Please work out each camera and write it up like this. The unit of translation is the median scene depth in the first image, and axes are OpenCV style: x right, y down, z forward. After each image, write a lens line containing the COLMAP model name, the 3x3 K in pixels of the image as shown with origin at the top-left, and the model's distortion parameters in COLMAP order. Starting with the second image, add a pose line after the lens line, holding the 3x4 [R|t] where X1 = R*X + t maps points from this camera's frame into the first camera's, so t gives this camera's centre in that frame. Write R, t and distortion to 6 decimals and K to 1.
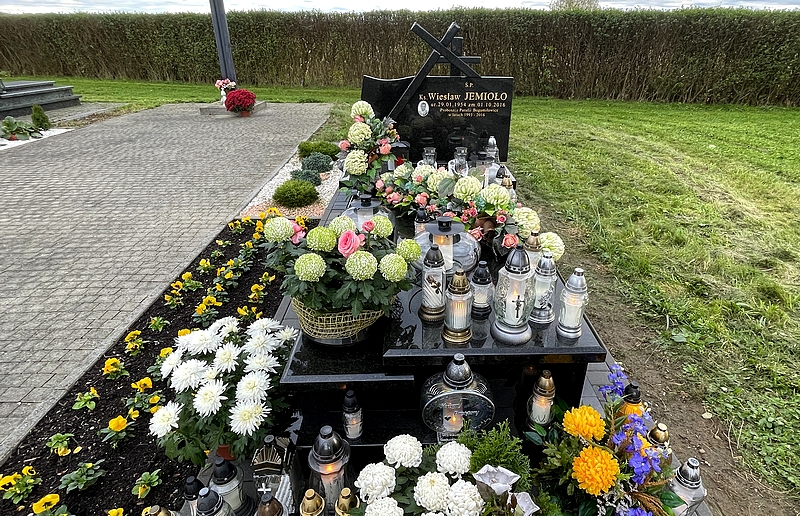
lens RADIAL K [[448.2, 0, 433.2], [0, 448.2, 254.3], [0, 0, 1]] dist [-0.005270, 0.000710]
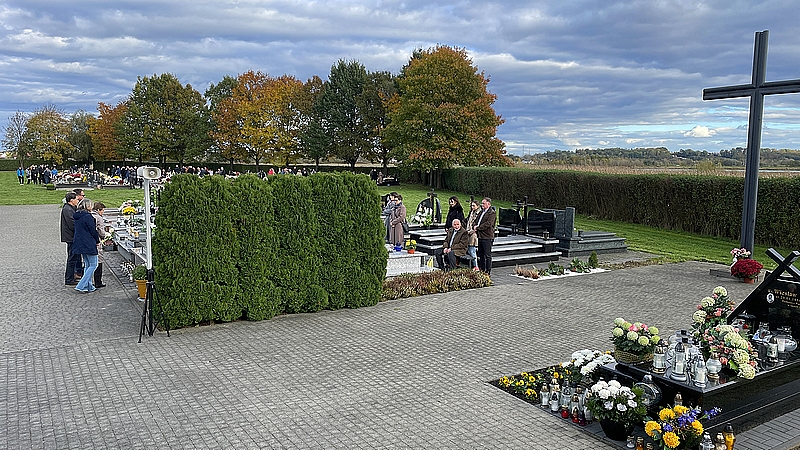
lens RADIAL K [[602.0, 0, 397.3], [0, 602.0, 218.5], [0, 0, 1]] dist [0.087090, -0.105762]
pose [[0.493758, 0.073292, -0.866505, 1.158828], [-0.384270, 0.912265, -0.141804, 0.223344], [0.780090, 0.402989, 0.478602, -1.142026]]
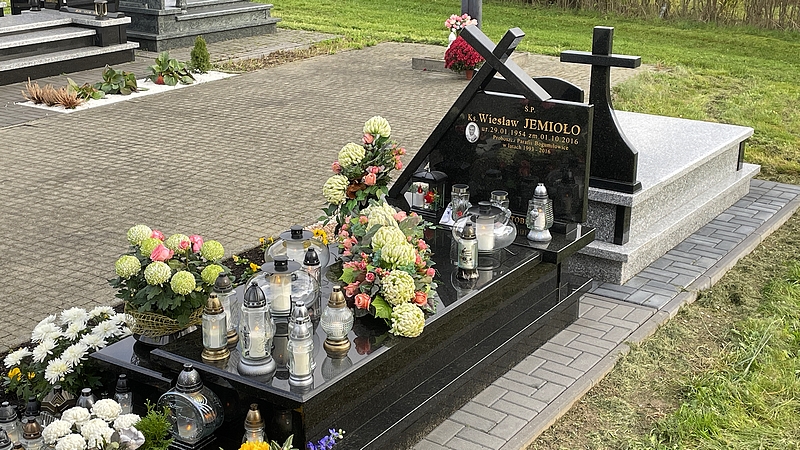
lens RADIAL K [[1098.3, 0, 402.8], [0, 1098.3, 225.8], [0, 0, 1]] dist [0.081040, 0.000000]
pose [[0.811263, 0.175953, -0.557578, 0.904529], [-0.252744, 0.965476, -0.063064, -0.036445], [0.527232, 0.192086, 0.827725, -0.509052]]
